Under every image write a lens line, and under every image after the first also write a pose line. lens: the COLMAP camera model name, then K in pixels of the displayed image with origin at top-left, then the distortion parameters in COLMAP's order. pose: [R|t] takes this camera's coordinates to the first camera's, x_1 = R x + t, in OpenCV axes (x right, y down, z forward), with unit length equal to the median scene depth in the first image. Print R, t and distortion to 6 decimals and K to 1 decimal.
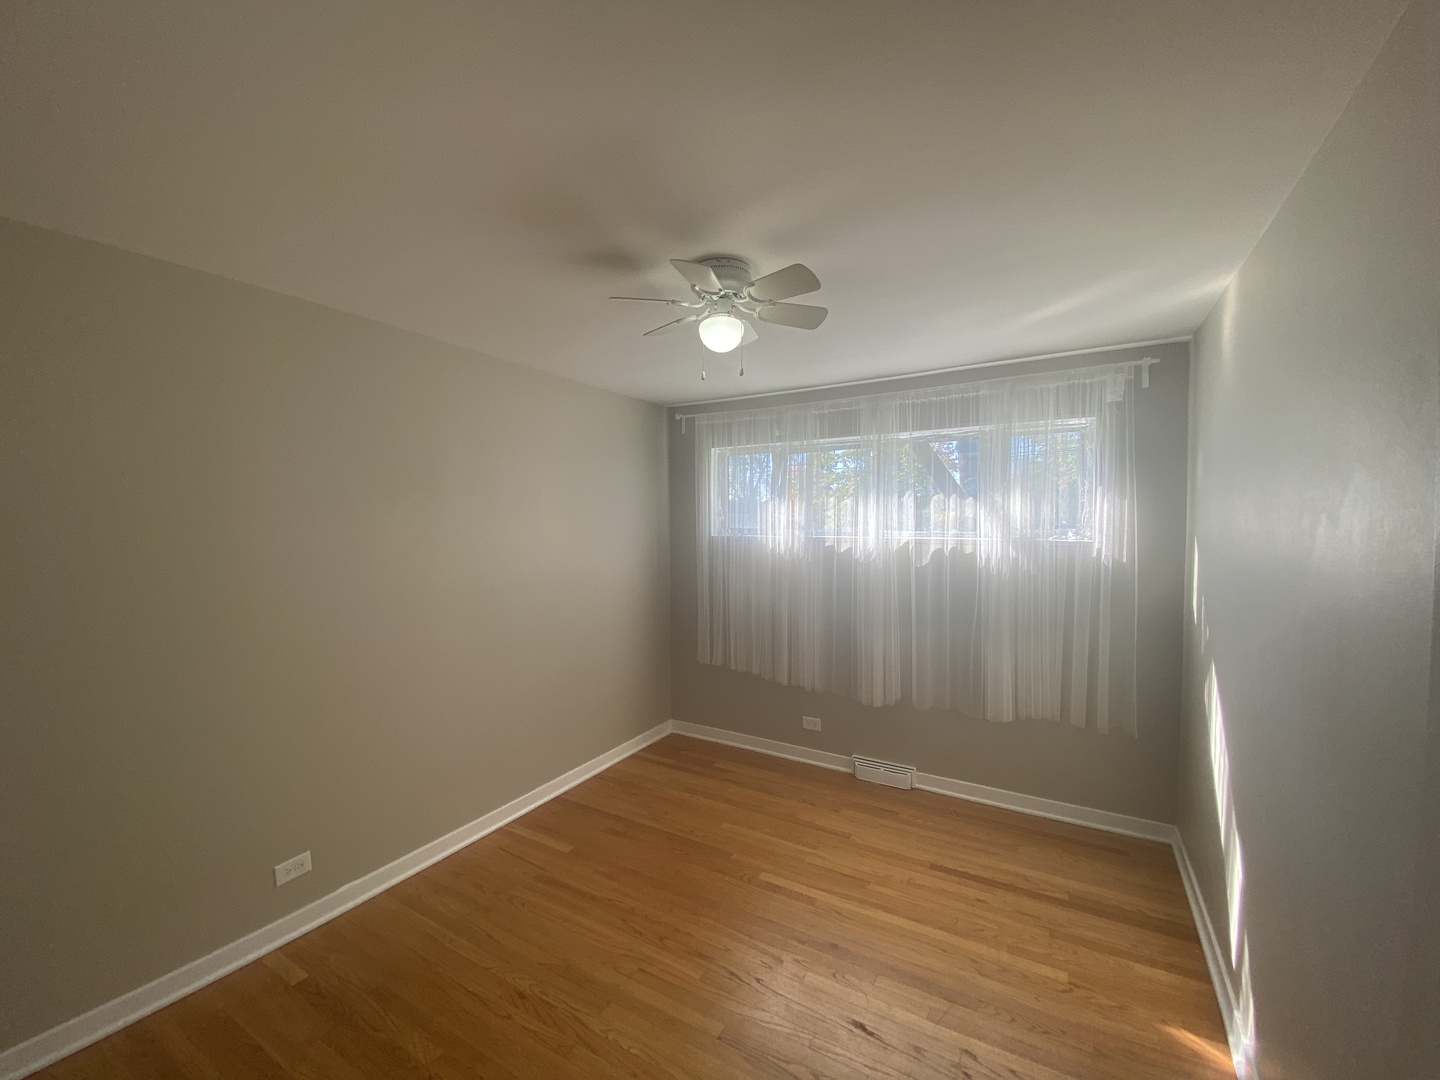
lens RADIAL K [[592.9, 0, 716.6], [0, 592.9, 539.0], [0, 0, 1]] dist [0.069217, -0.050211]
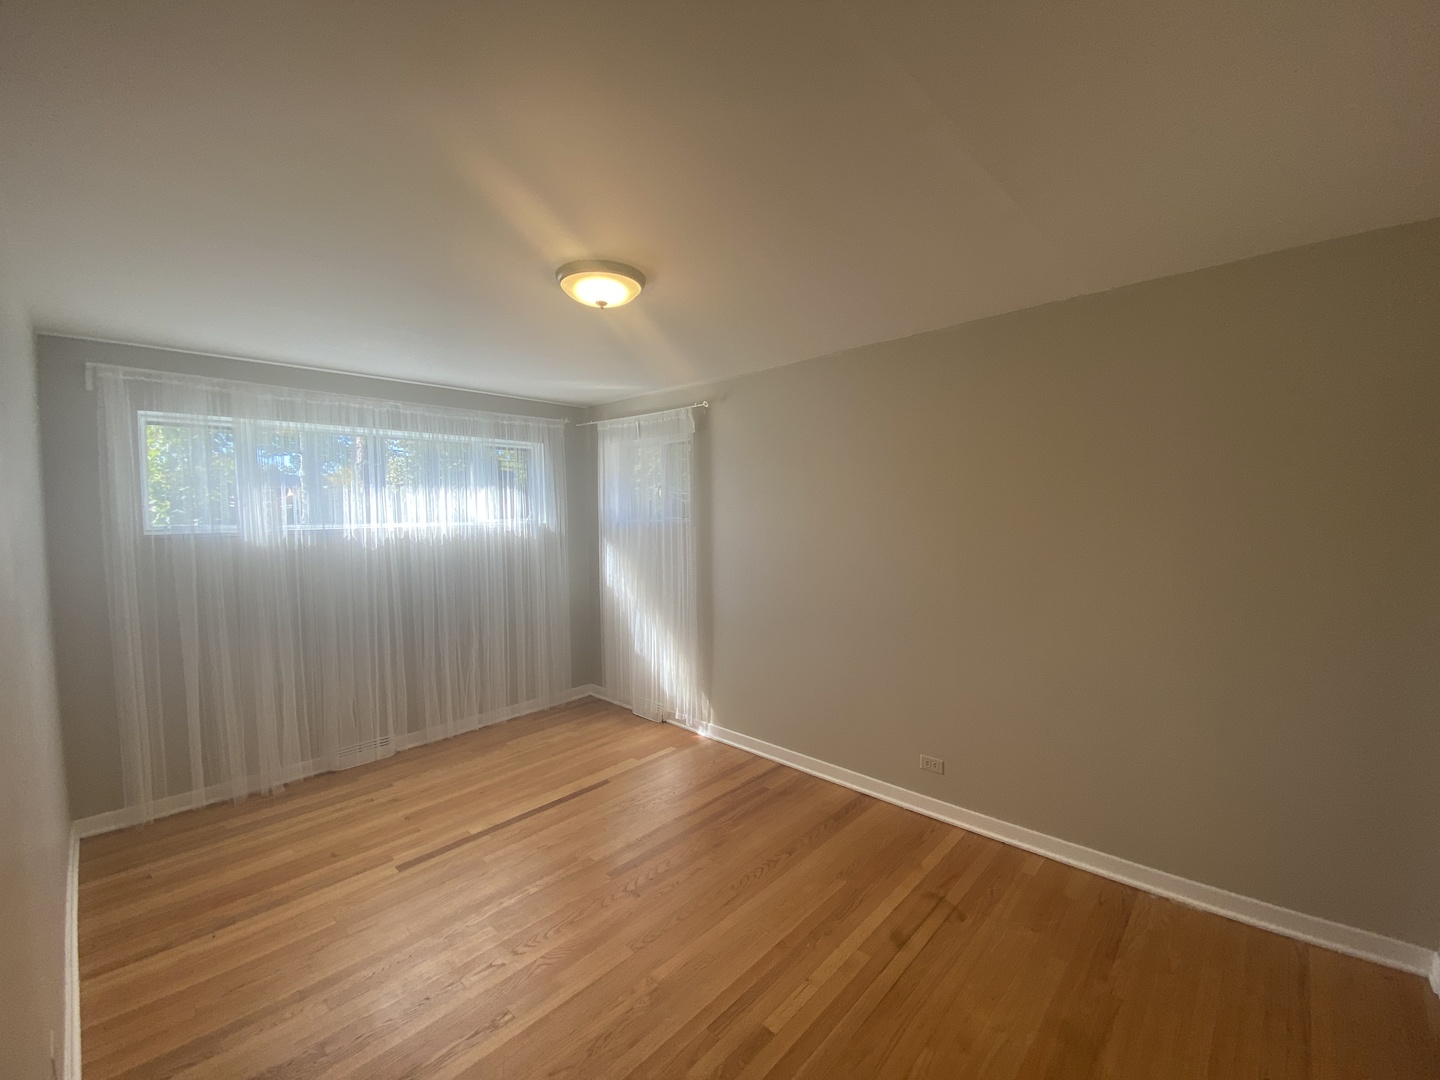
lens RADIAL K [[592.9, 0, 716.6], [0, 592.9, 539.0], [0, 0, 1]] dist [0.069217, -0.050211]
pose [[0.200415, -0.041675, 0.978824, -0.644425], [0.052234, 0.998128, 0.031802, 0.019468], [-0.978318, 0.044755, 0.202217, 0.137007]]
